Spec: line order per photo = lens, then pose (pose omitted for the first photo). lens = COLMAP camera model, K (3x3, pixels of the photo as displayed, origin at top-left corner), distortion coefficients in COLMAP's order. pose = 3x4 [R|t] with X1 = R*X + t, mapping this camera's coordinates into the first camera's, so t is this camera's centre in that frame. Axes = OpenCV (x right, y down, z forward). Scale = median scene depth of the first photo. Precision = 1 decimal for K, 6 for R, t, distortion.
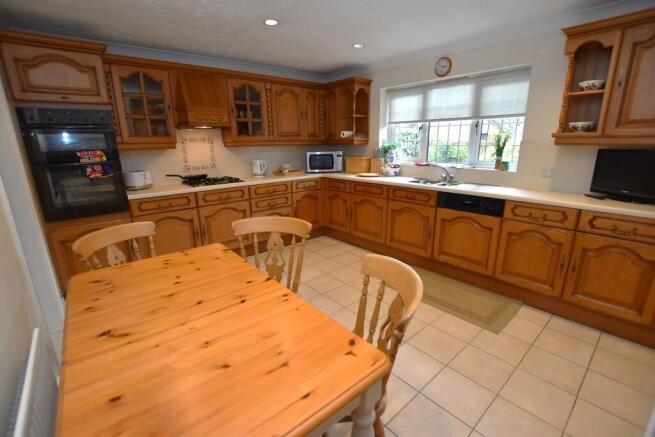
lens RADIAL K [[292.8, 0, 324.5], [0, 292.8, 215.8], [0, 0, 1]] dist [-0.026593, 0.000077]
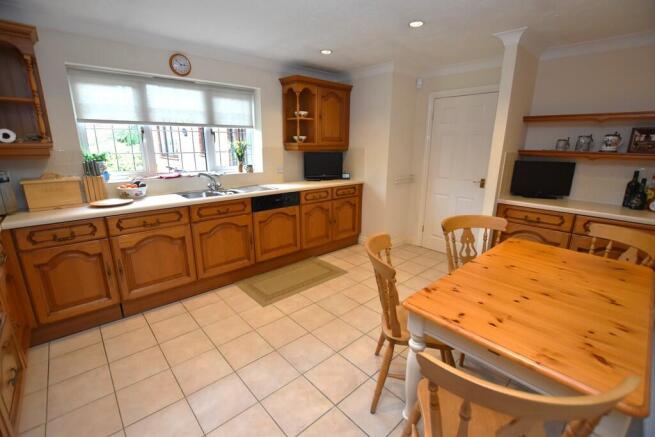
lens RADIAL K [[292.8, 0, 325.1], [0, 292.8, 225.6], [0, 0, 1]] dist [-0.026593, 0.000077]
pose [[-0.031607, -0.240921, 0.970030, -0.565732], [0.249546, 0.937877, 0.241066, -0.153638], [-0.967847, 0.249687, 0.030478, 0.659475]]
